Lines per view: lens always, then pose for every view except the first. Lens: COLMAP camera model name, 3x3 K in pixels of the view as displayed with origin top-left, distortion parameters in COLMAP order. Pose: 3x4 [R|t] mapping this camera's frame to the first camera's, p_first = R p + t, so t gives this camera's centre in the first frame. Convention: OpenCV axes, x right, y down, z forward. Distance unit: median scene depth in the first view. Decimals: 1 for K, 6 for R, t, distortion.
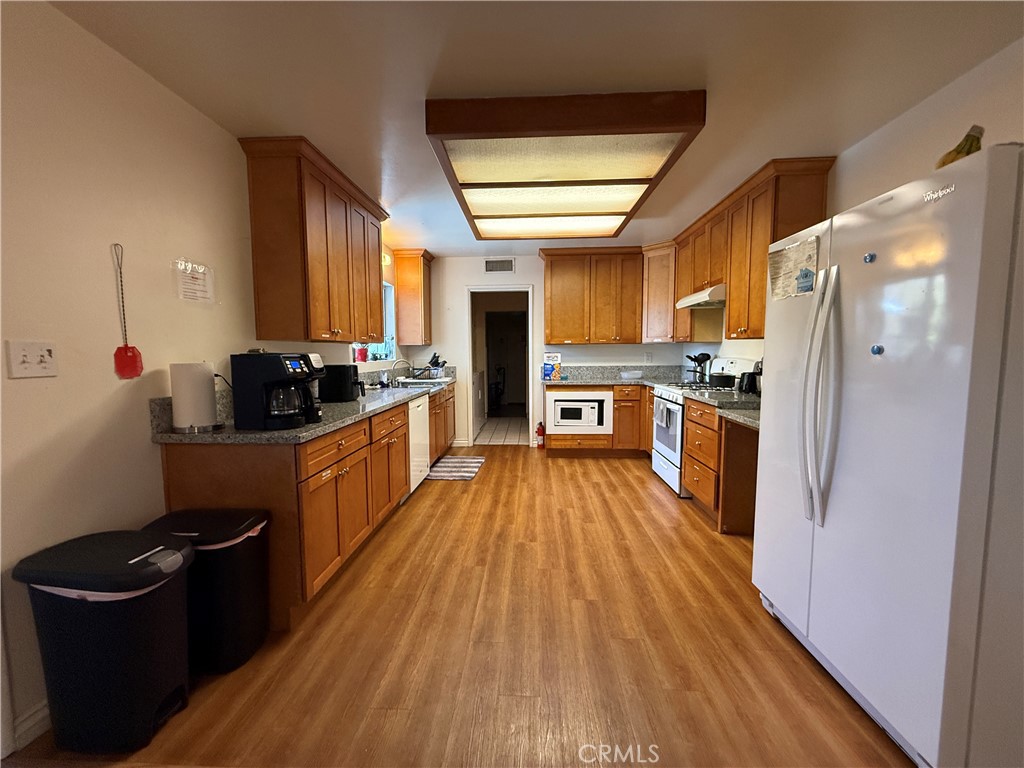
lens RADIAL K [[408.4, 0, 510.3], [0, 408.4, 383.5], [0, 0, 1]] dist [-0.000009, -0.000045]
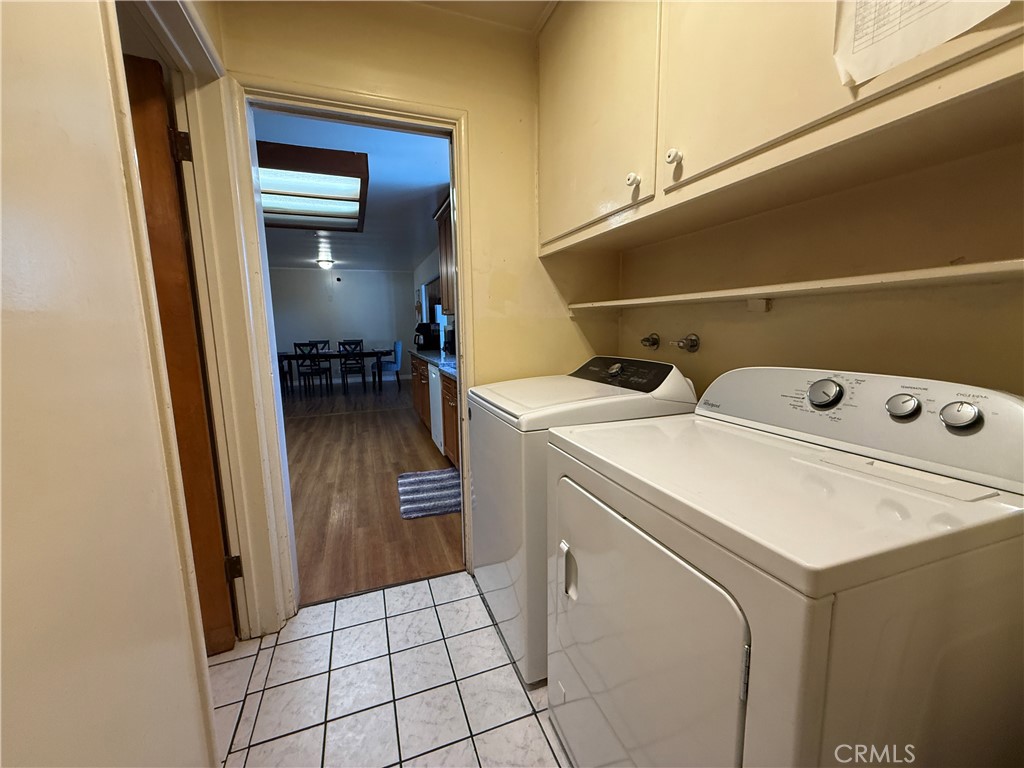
lens RADIAL K [[408.4, 0, 508.8], [0, 408.4, 384.9], [0, 0, 1]] dist [-0.000009, -0.000045]
pose [[-0.918176, 0.081445, -0.387709, 0.011730], [-0.006254, 0.975538, 0.219740, -0.289168], [0.396122, 0.204185, -0.895207, 4.025033]]
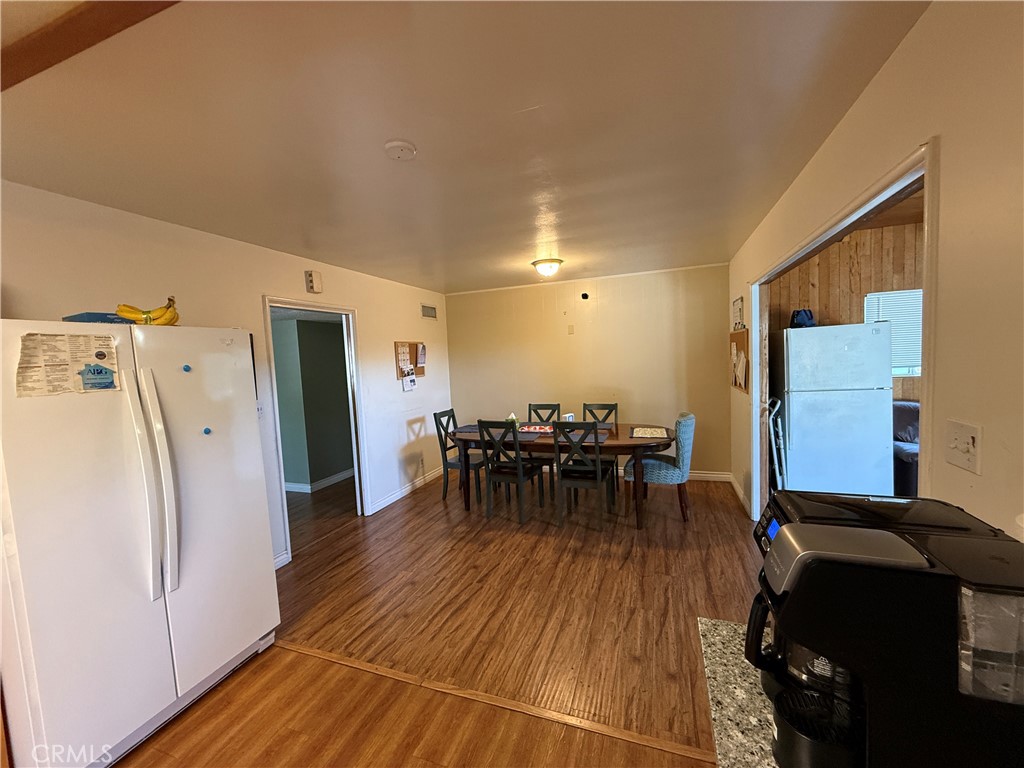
lens RADIAL K [[408.4, 0, 513.1], [0, 408.4, 386.8], [0, 0, 1]] dist [-0.000009, -0.000045]
pose [[-0.956517, 0.035352, 0.289526, -0.434103], [0.080506, 0.986068, 0.145566, -0.263521], [-0.280346, 0.162545, -0.946037, 1.481904]]
